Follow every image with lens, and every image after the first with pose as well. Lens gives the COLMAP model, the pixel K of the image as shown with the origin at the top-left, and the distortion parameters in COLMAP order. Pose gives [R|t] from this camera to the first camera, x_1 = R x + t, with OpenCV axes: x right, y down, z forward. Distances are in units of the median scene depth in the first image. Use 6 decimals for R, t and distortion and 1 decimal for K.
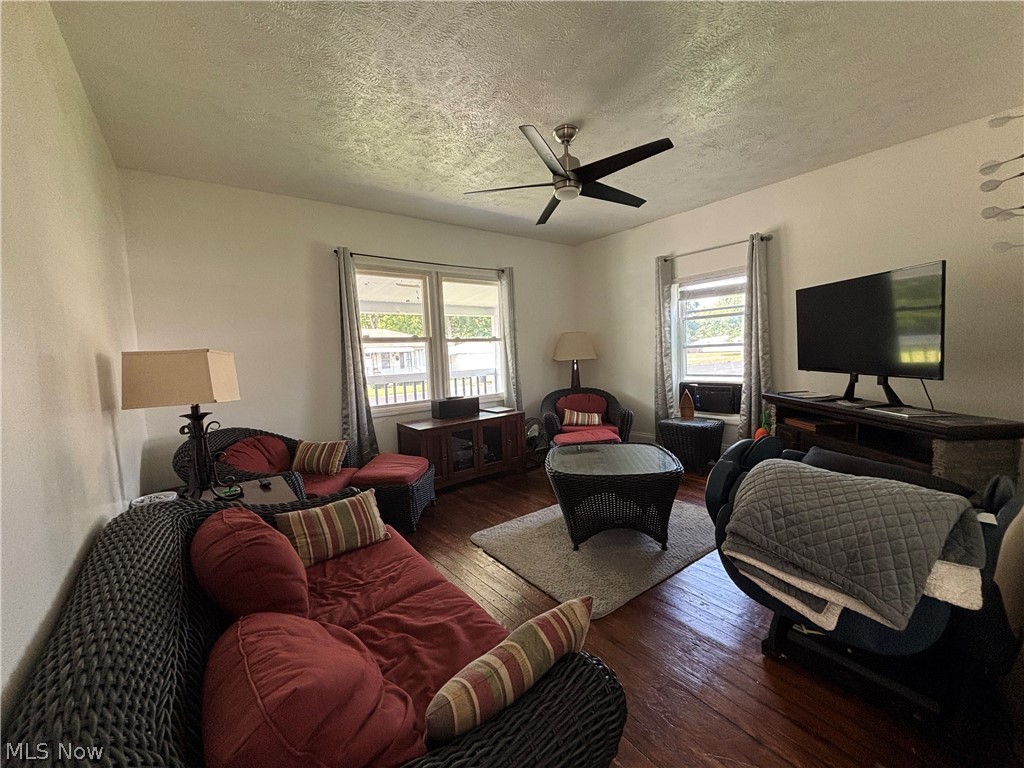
lens RADIAL K [[412.9, 0, 513.8], [0, 412.9, 382.4], [0, 0, 1]] dist [0.010289, -0.000309]
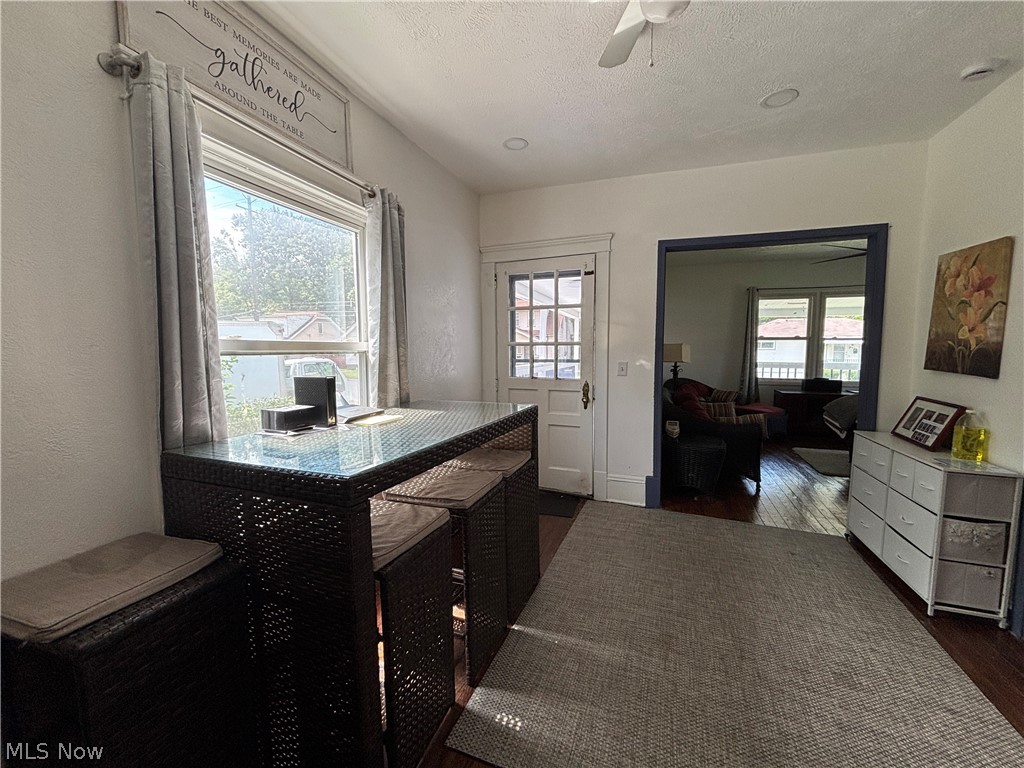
lens RADIAL K [[412.9, 0, 513.8], [0, 412.9, 382.4], [0, 0, 1]] dist [0.010289, -0.000309]
pose [[0.533584, 0.099979, -0.839817, 0.518048], [-0.084002, 0.994343, 0.065004, 0.049092], [0.841565, 0.035861, 0.538964, -0.729167]]
